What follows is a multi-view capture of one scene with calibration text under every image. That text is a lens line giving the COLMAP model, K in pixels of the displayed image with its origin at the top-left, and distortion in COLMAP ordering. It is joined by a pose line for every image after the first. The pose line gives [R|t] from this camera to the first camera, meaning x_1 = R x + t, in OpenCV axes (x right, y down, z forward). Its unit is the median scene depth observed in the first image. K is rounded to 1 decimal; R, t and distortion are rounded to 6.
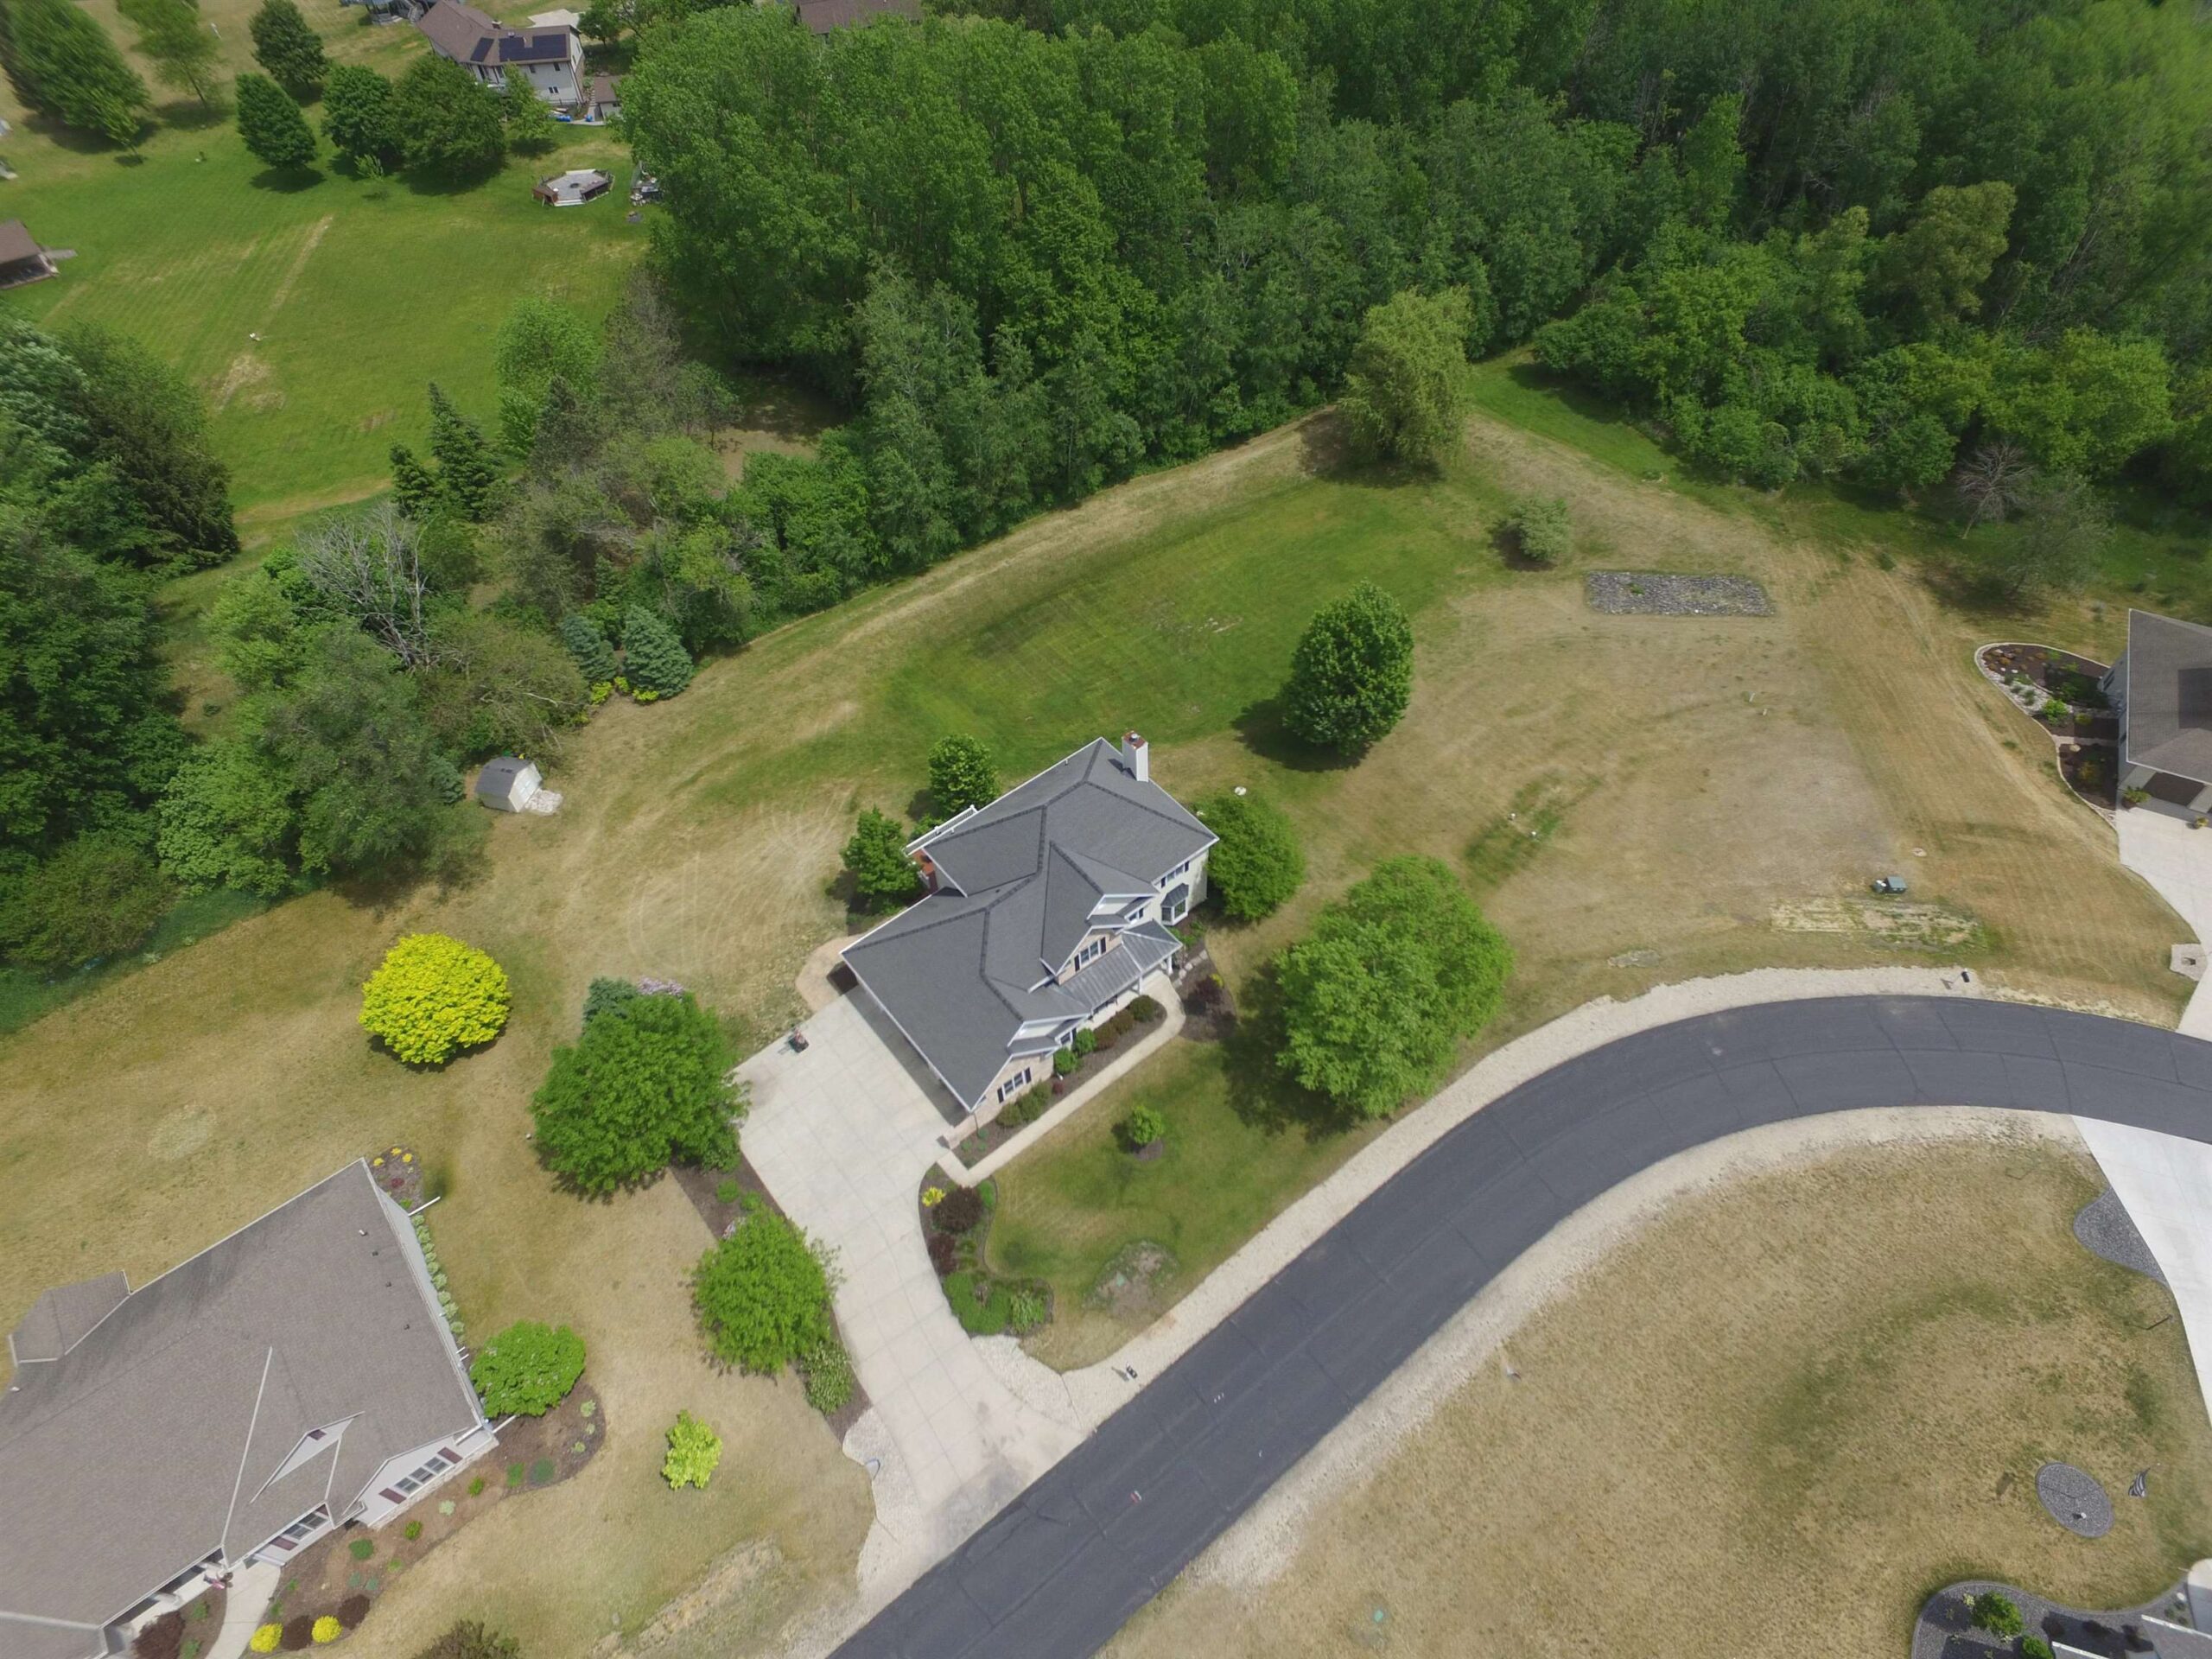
lens RADIAL K [[1270.7, 0, 1111.6], [0, 1270.7, 815.9], [0, 0, 1]] dist [-0.014475, 0.019329]
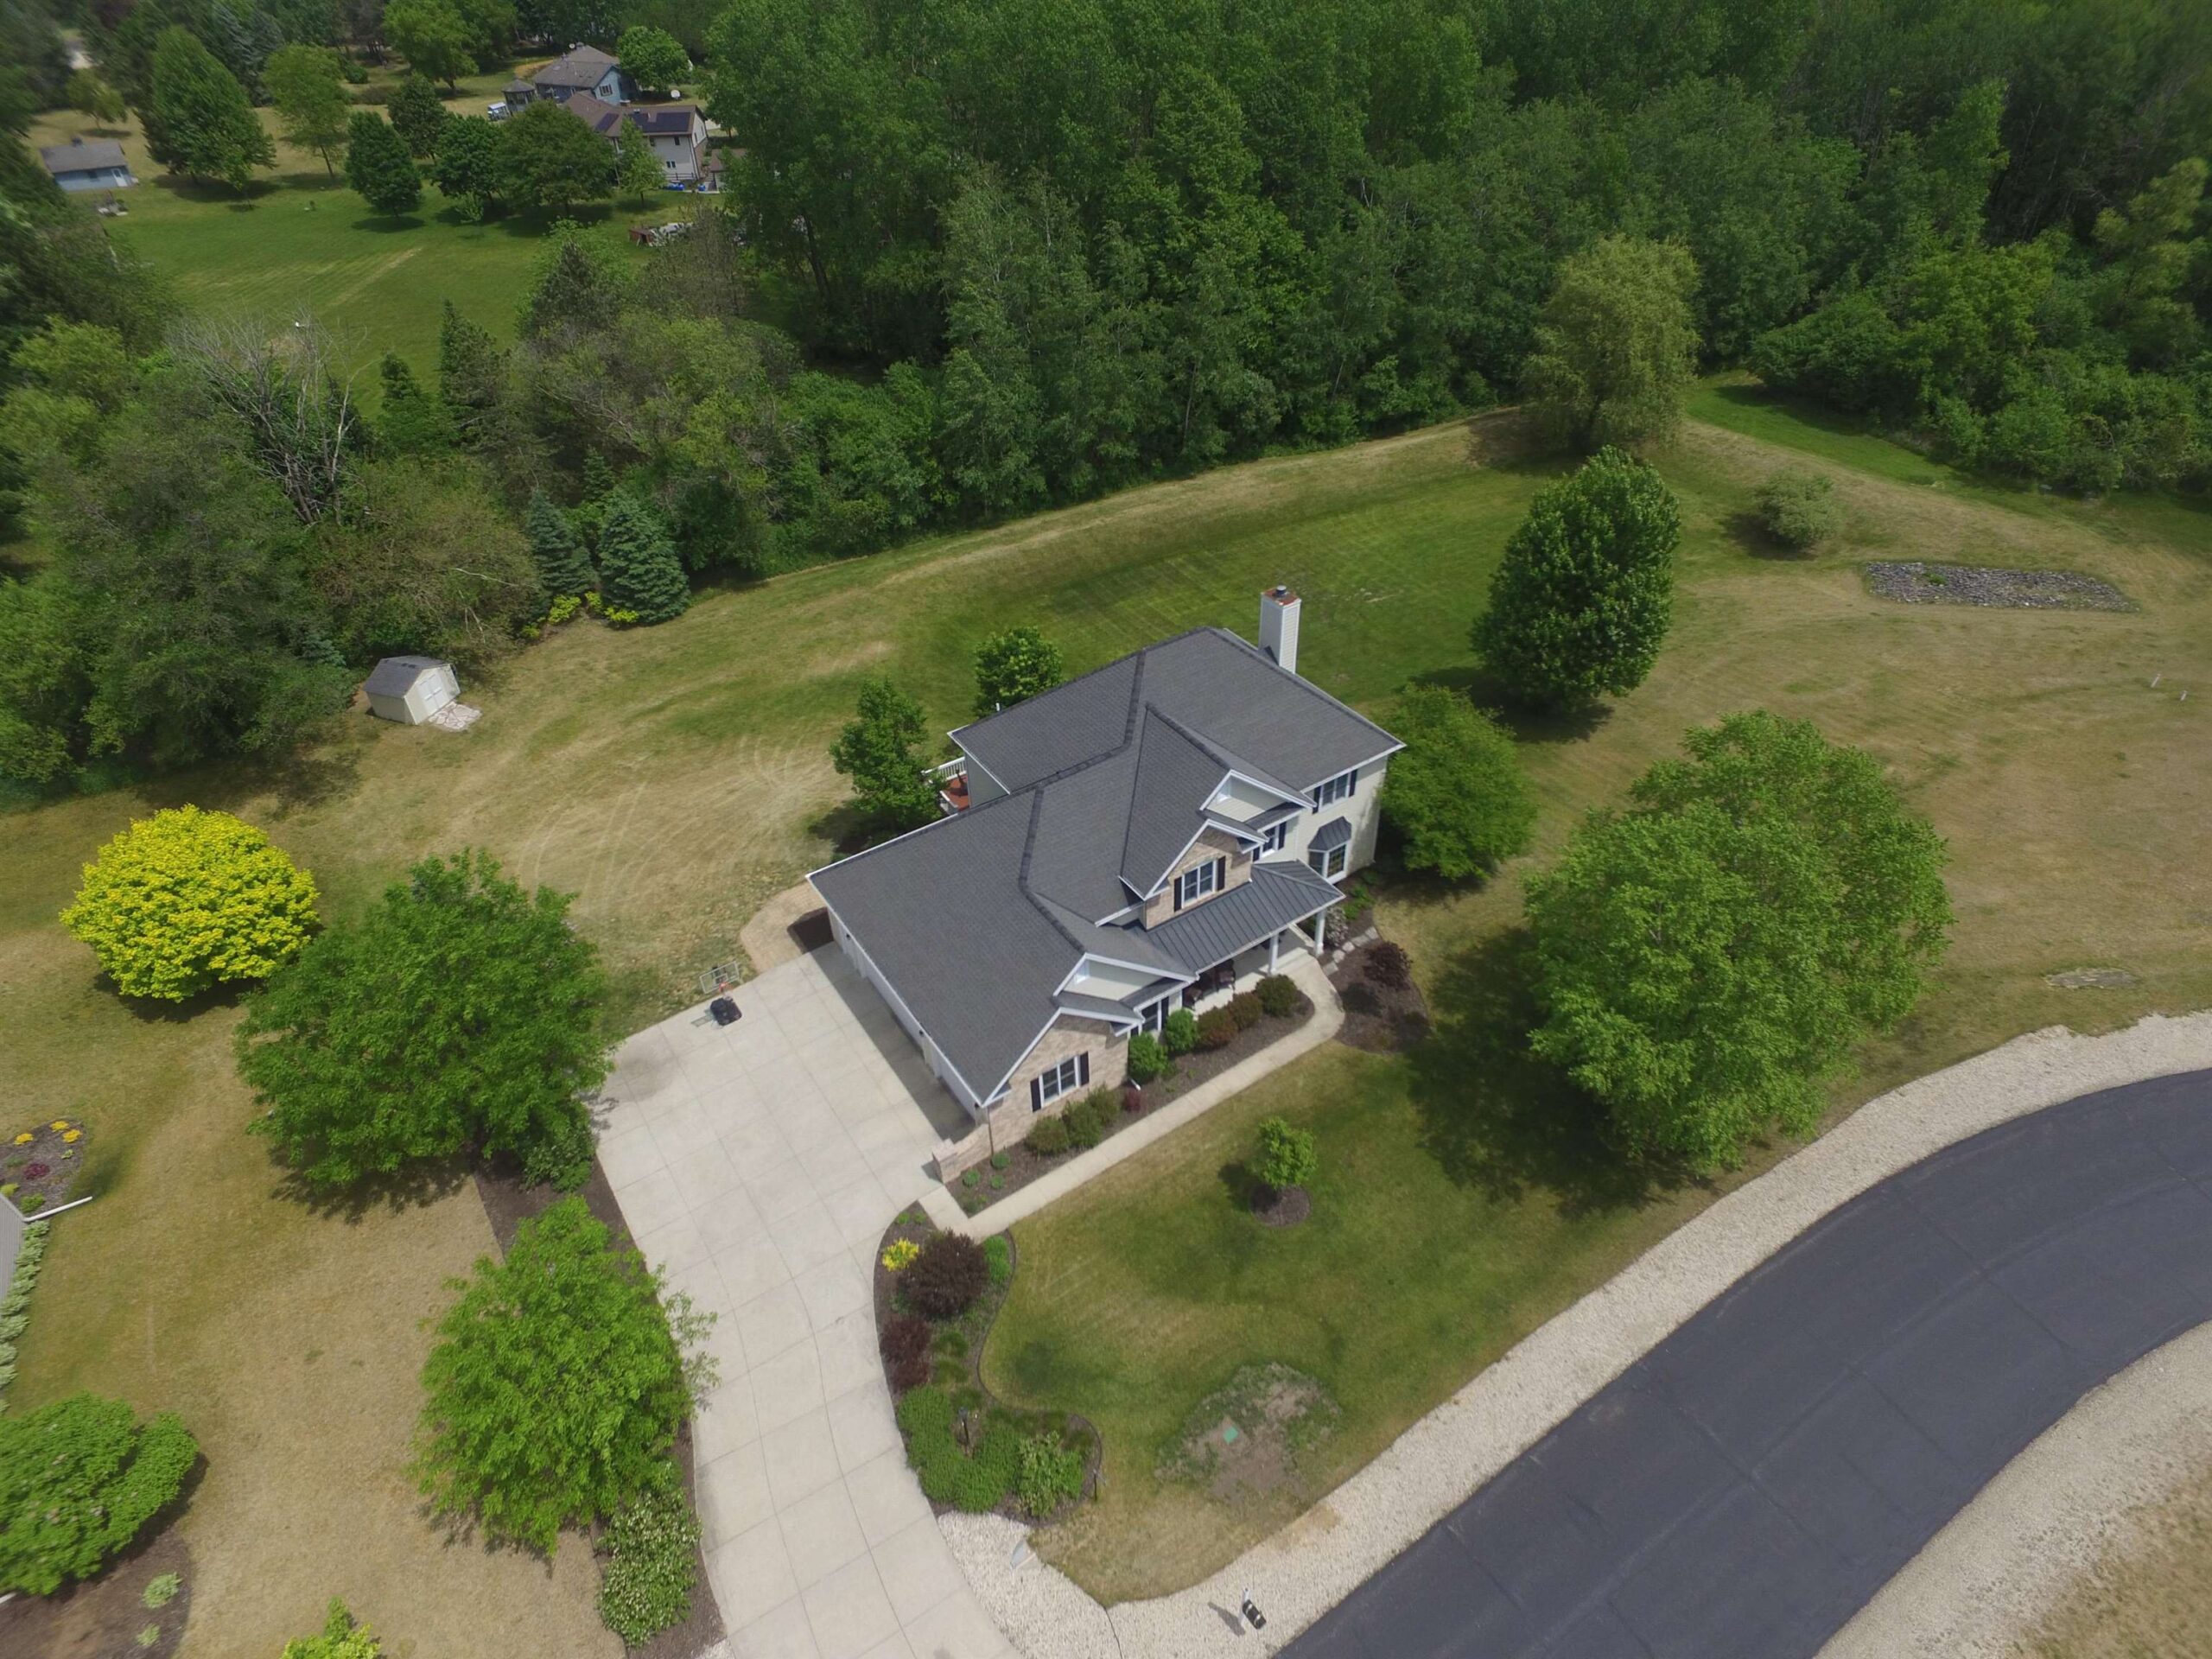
lens RADIAL K [[1270.7, 0, 1111.6], [0, 1270.7, 815.9], [0, 0, 1]] dist [-0.014475, 0.019329]
pose [[0.996073, 0.060456, -0.064682, -0.018186], [-0.071785, 0.979091, -0.190336, 0.167784], [0.051823, 0.194231, 0.979586, 0.329456]]
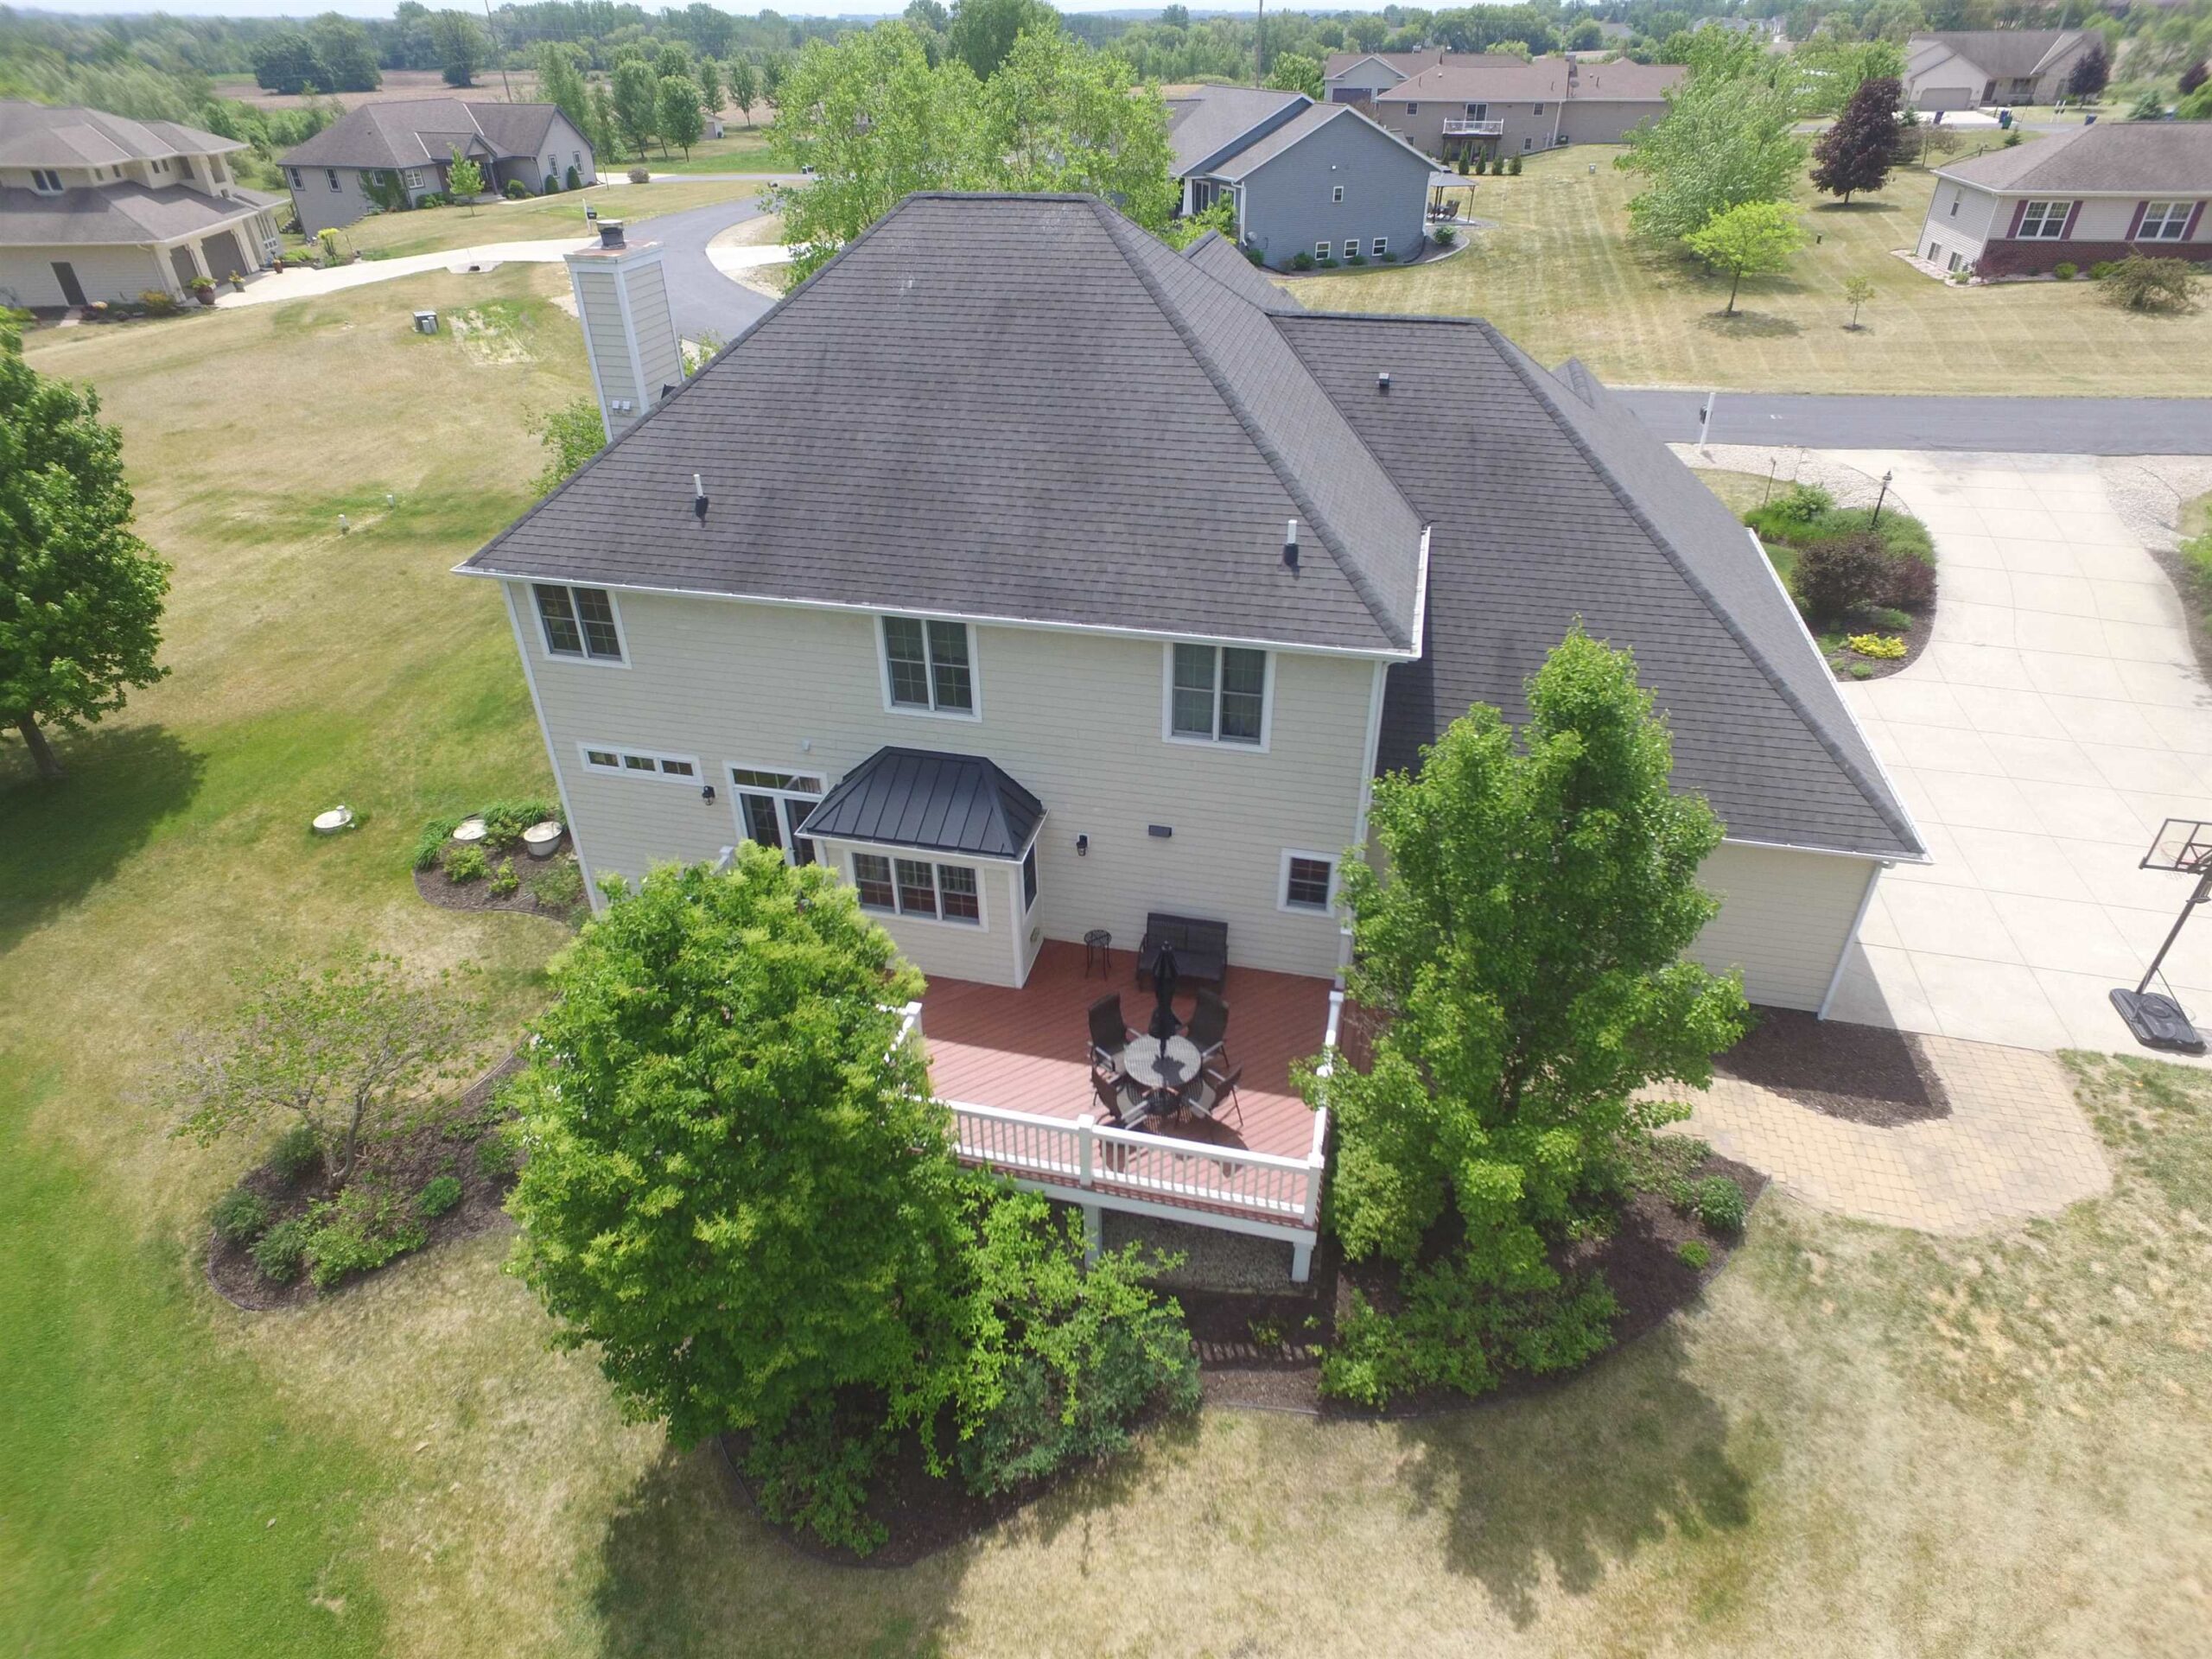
lens RADIAL K [[1270.7, 0, 1111.6], [0, 1270.7, 815.9], [0, 0, 1]] dist [-0.014475, 0.019329]
pose [[-0.607557, -0.396918, 0.687990, -0.246903], [0.617755, 0.308316, 0.723408, -0.135867], [-0.499252, 0.864522, 0.057878, 0.933551]]
